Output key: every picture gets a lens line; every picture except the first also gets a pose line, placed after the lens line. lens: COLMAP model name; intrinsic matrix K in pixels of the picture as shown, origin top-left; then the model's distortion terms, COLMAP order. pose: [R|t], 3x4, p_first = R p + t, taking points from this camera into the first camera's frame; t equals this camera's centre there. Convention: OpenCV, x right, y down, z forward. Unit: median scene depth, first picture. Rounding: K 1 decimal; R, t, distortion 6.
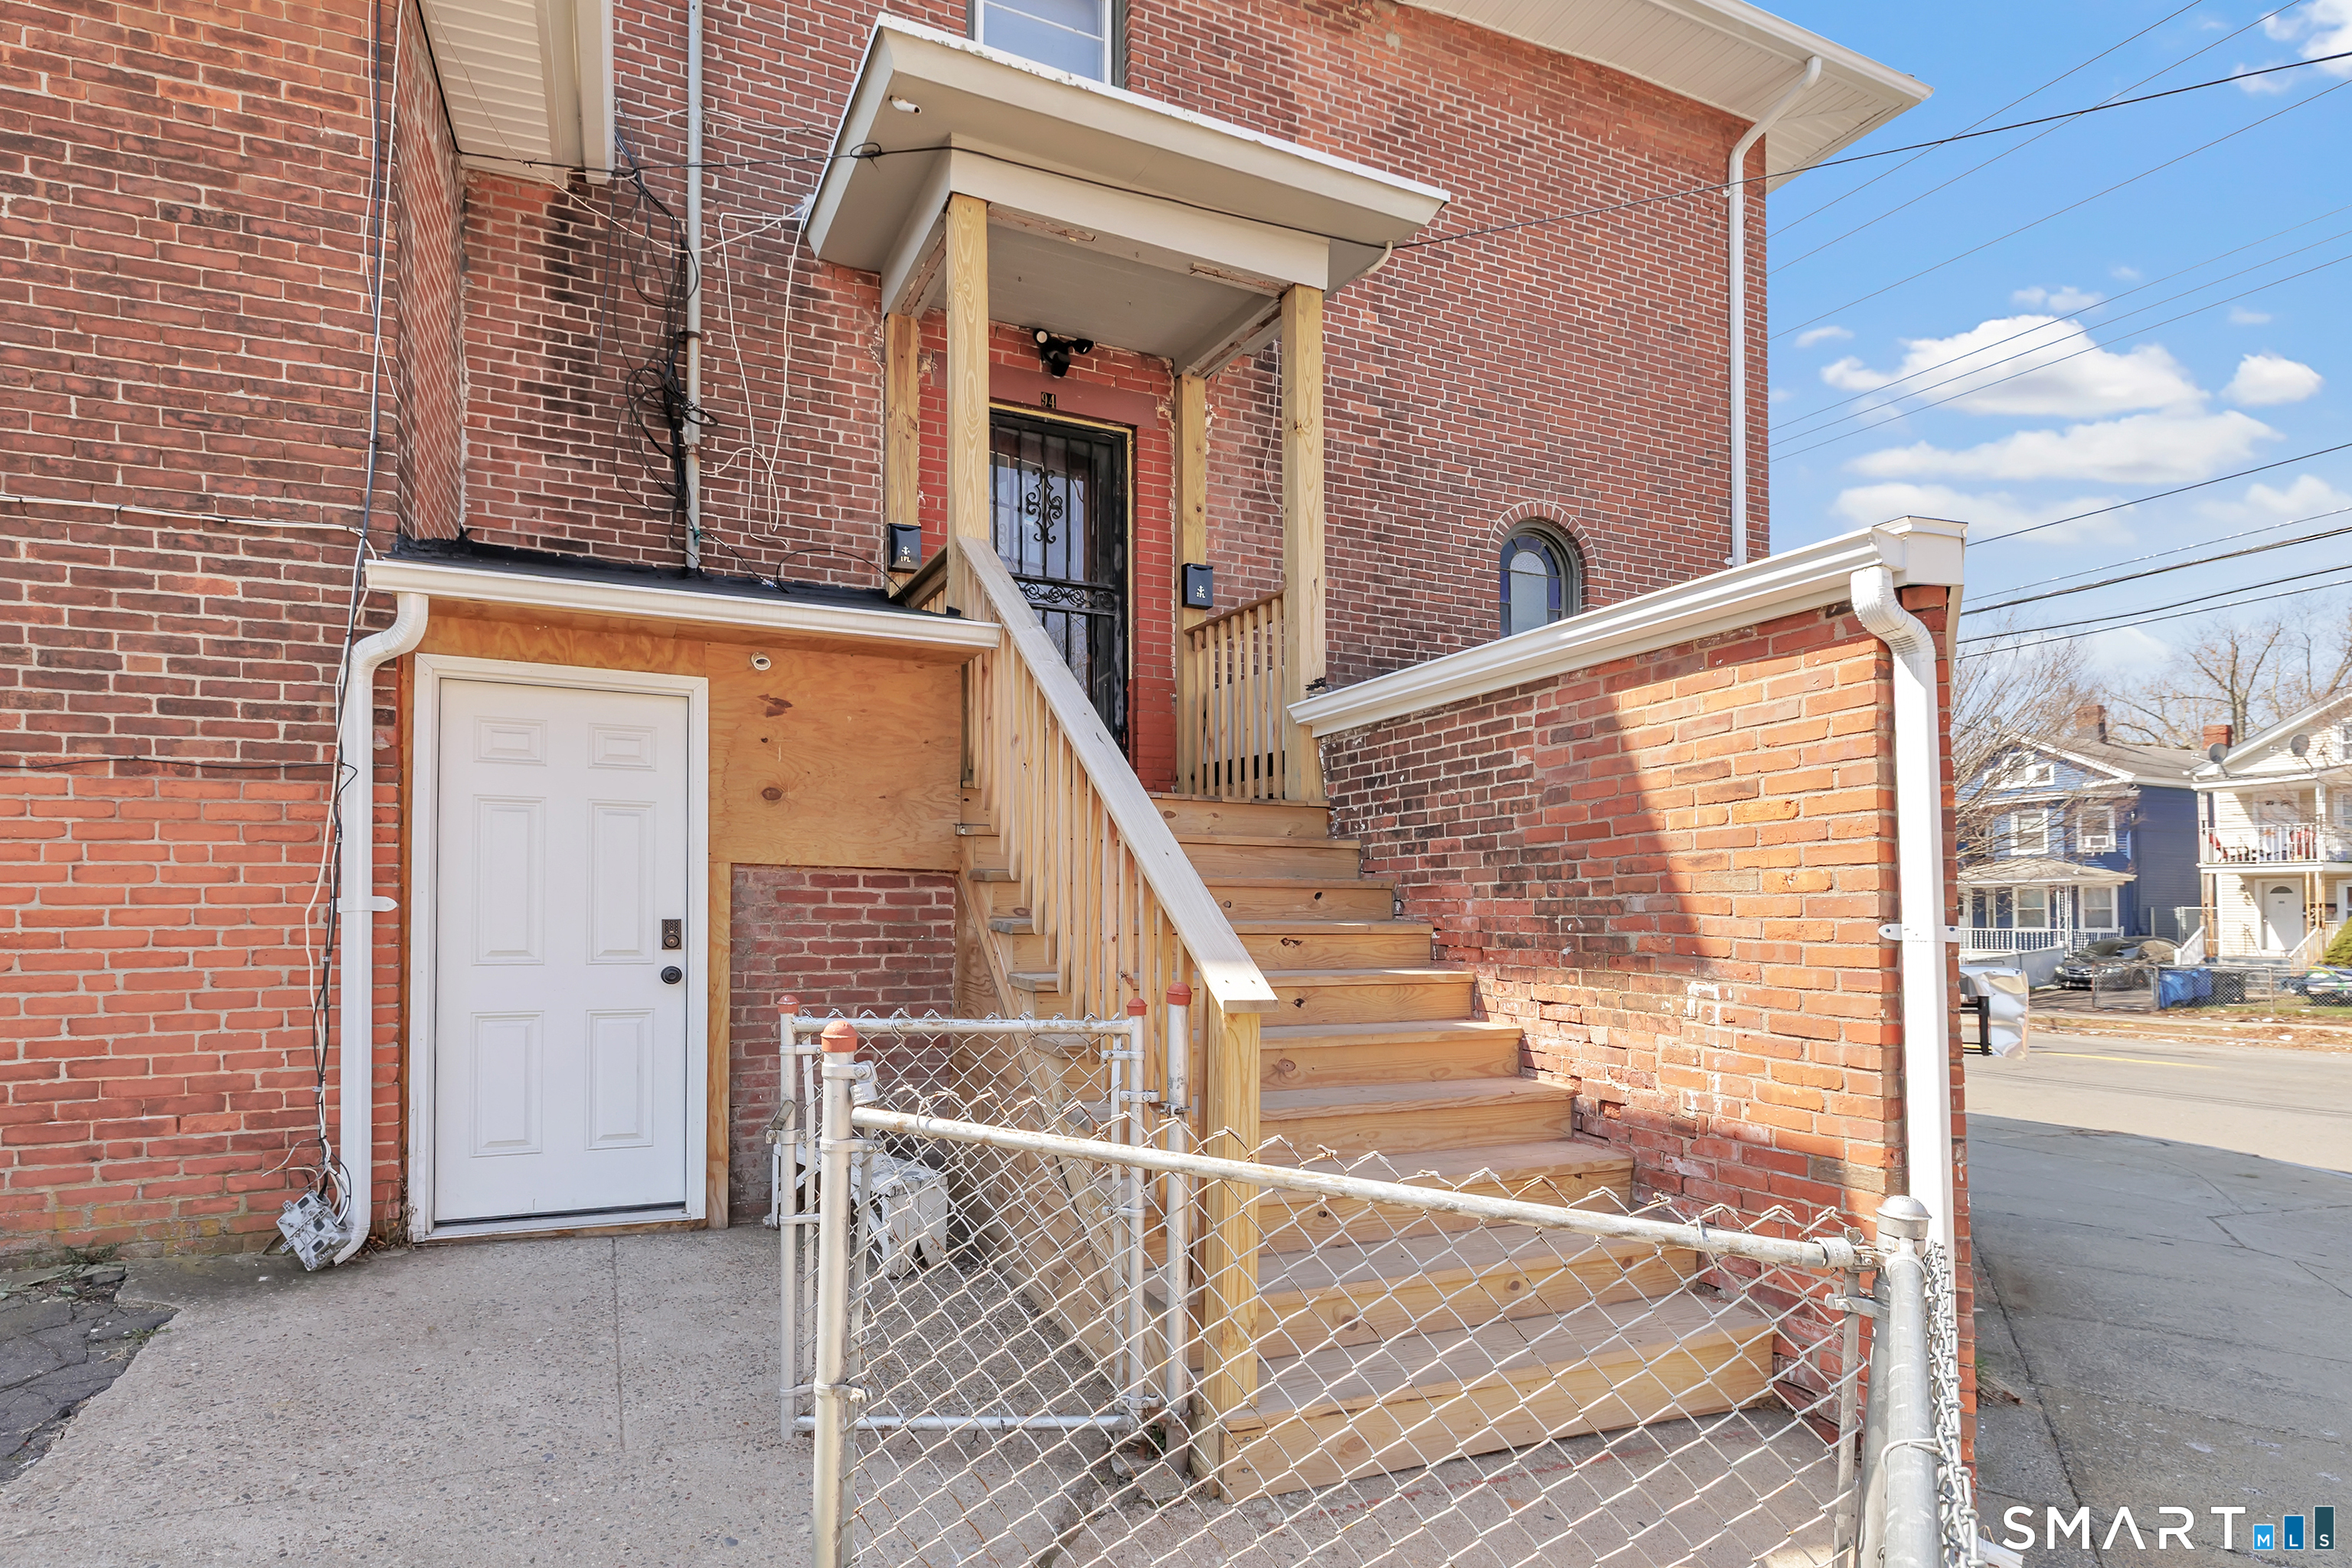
lens RADIAL K [[1054.8, 0, 1190.1], [0, 1054.8, 851.1], [0, 0, 1]] dist [-0.004844, 0.000511]
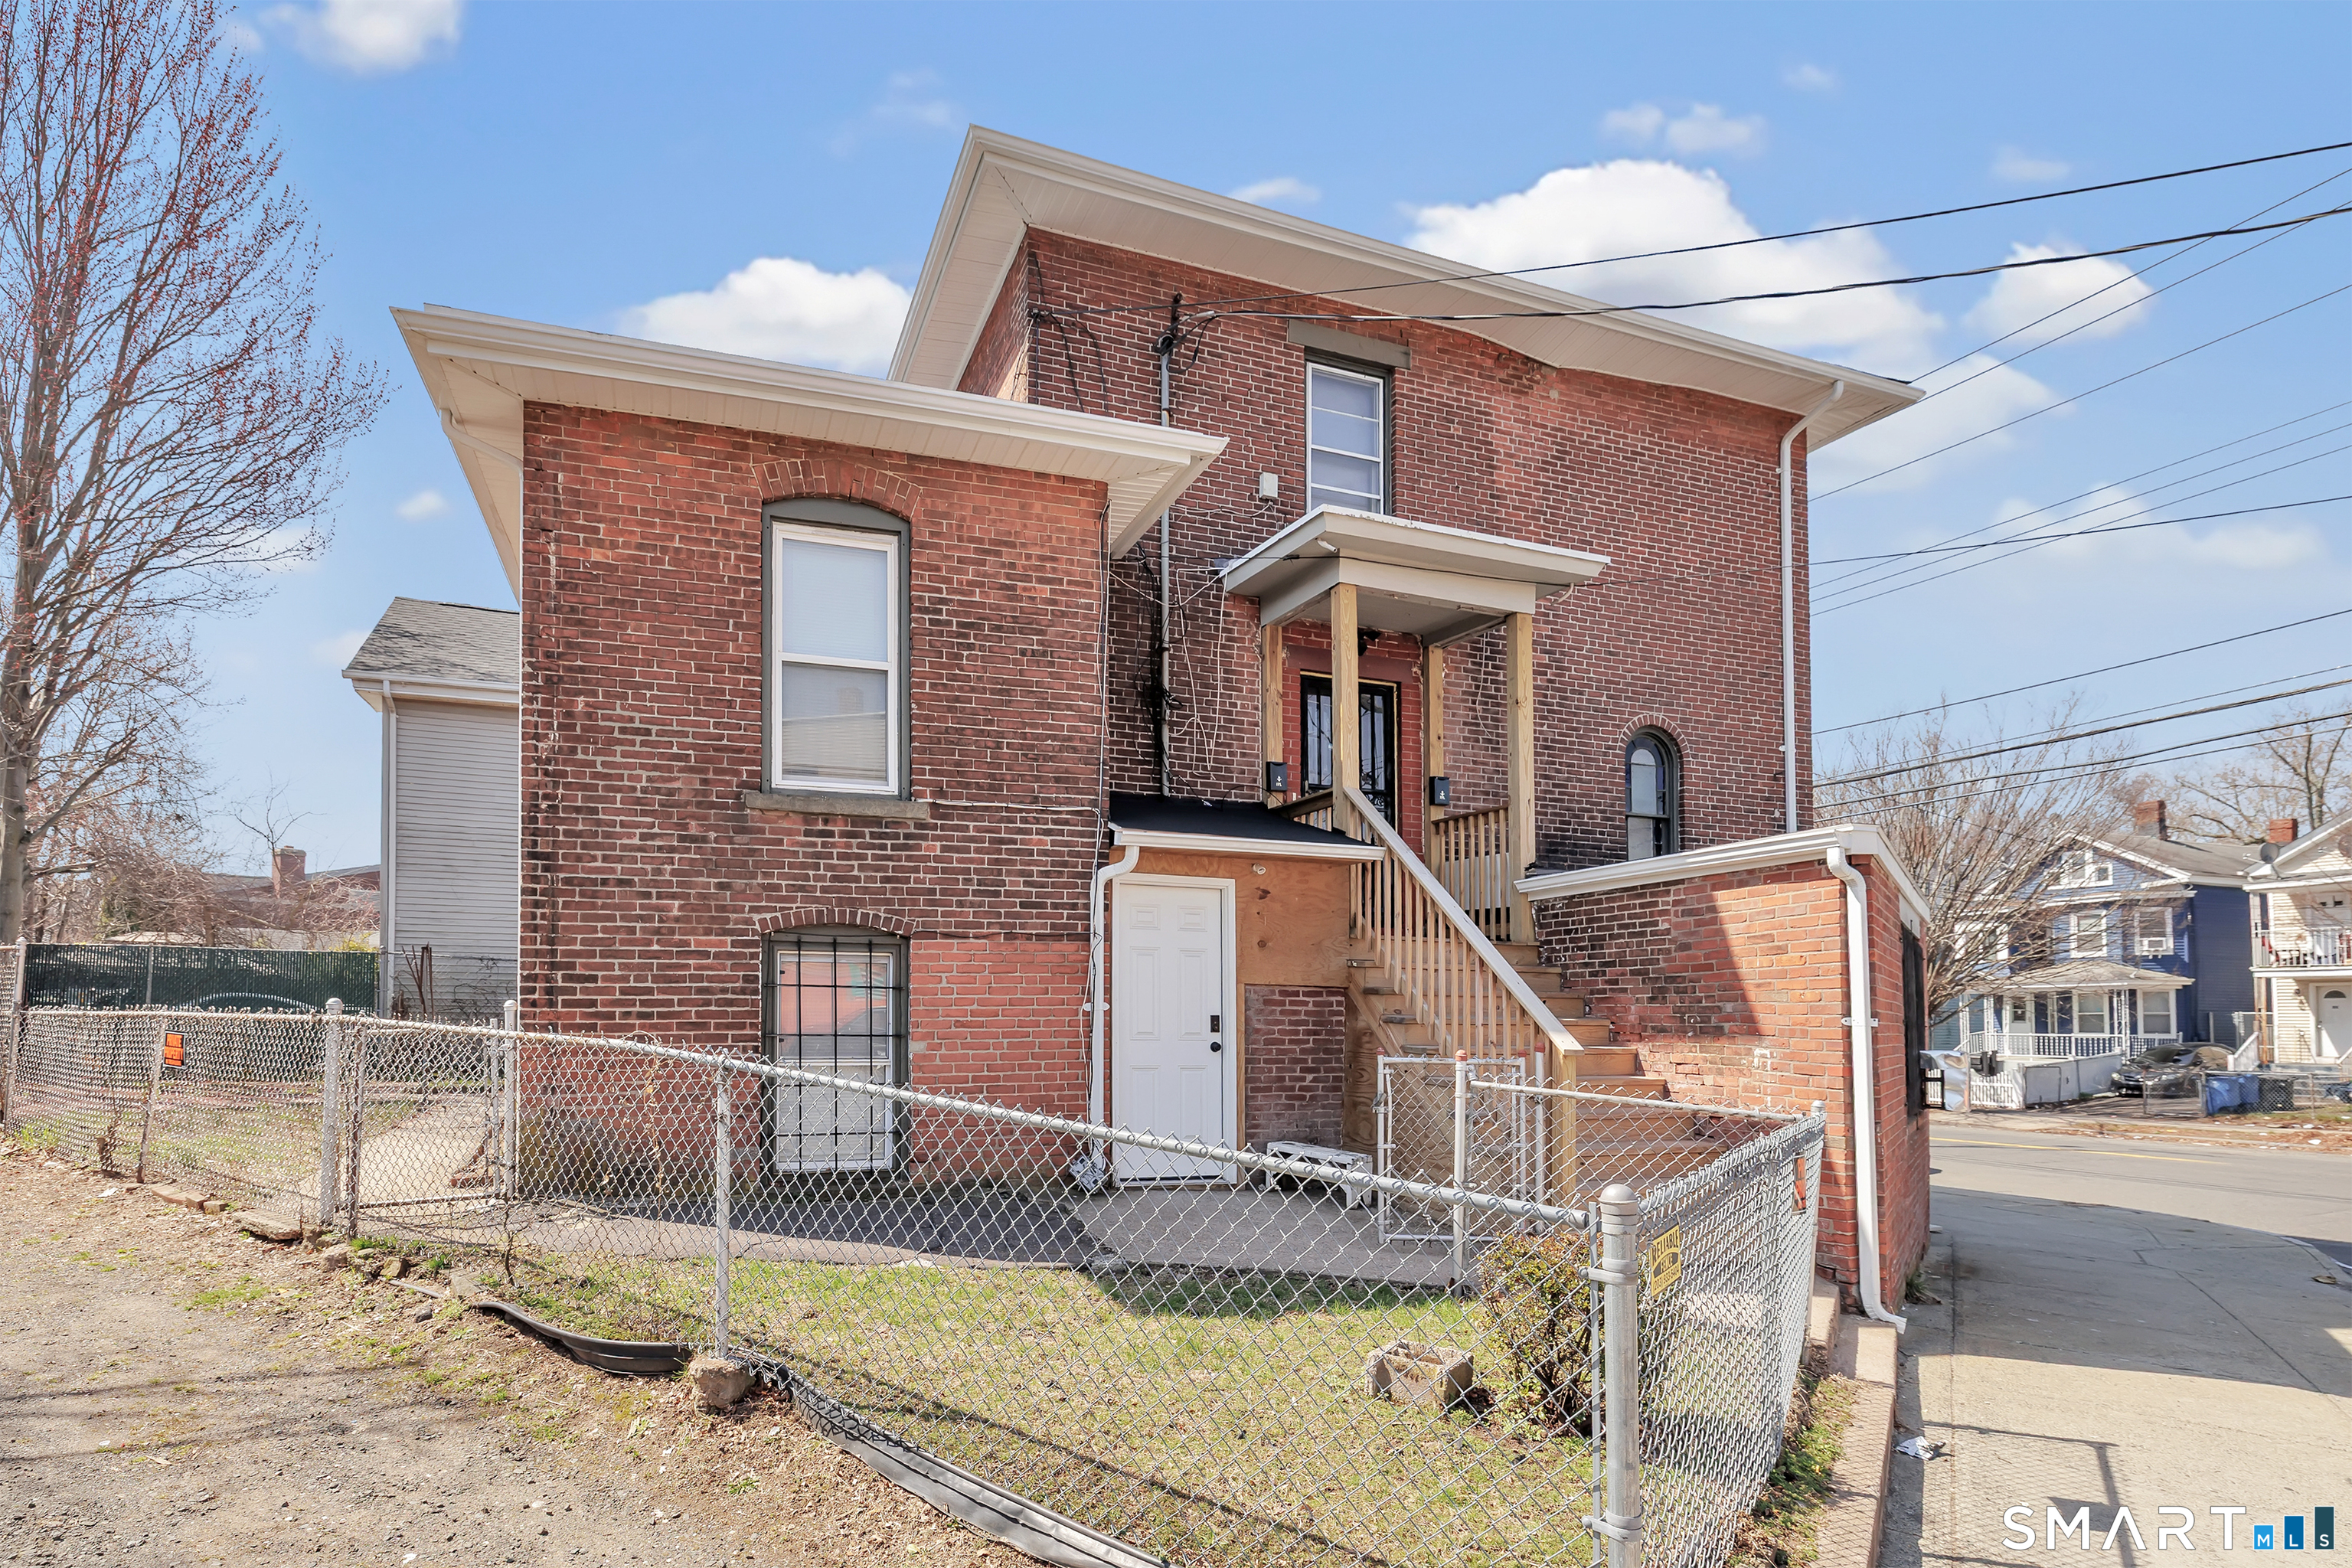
lens RADIAL K [[1950.8, 0, 1176.4], [0, 1950.8, 791.1], [0, 0, 1]] dist [-0.017765, 0.011169]
pose [[0.988461, 0.019429, 0.150226, -0.927410], [-0.010440, 0.998120, -0.060396, -0.099279], [-0.151117, 0.058131, 0.986805, -1.979931]]
